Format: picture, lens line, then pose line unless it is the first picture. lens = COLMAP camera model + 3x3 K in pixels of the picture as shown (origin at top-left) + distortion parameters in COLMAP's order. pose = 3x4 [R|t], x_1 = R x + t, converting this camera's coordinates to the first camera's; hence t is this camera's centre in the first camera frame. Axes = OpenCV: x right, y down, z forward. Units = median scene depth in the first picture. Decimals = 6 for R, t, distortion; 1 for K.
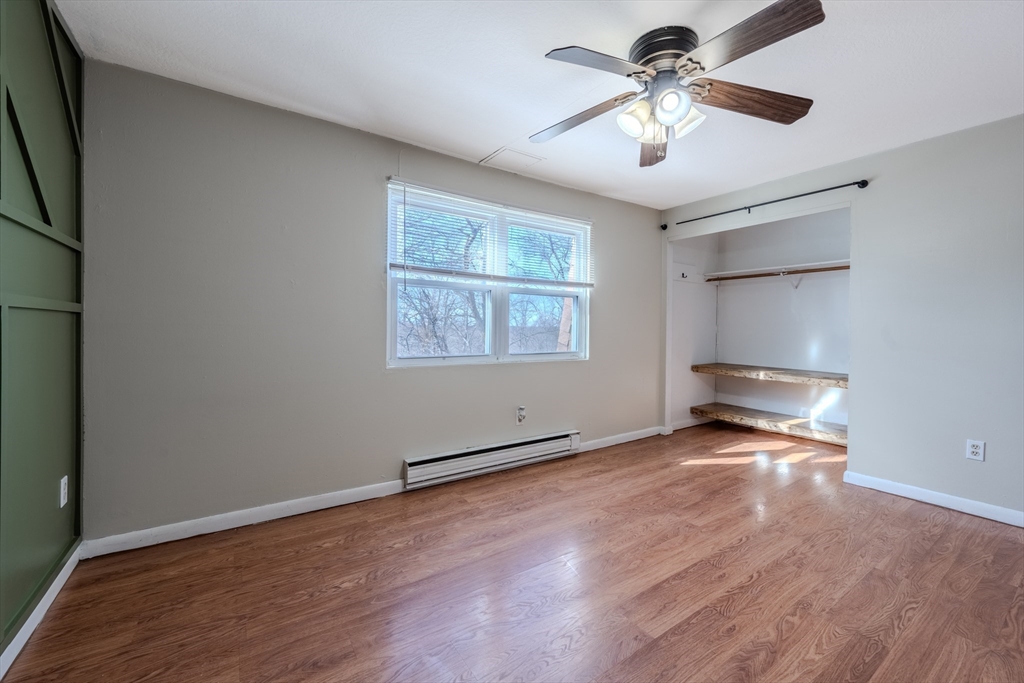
lens RADIAL K [[406.7, 0, 512.0], [0, 406.7, 341.5], [0, 0, 1]] dist [0.000261, 0.000143]
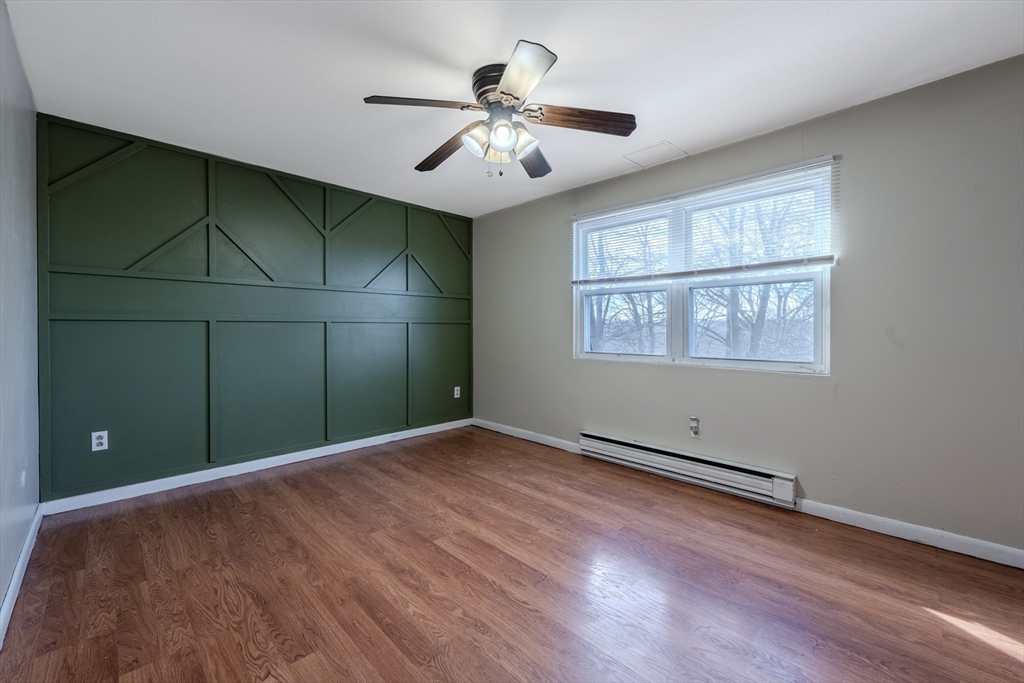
lens RADIAL K [[406.7, 0, 512.0], [0, 406.7, 341.5], [0, 0, 1]] dist [0.000261, 0.000143]
pose [[0.193006, 0.019548, -0.981003, 0.918267], [-0.030387, 0.999441, 0.013937, -0.003207], [0.980727, 0.027120, 0.193492, 0.498161]]
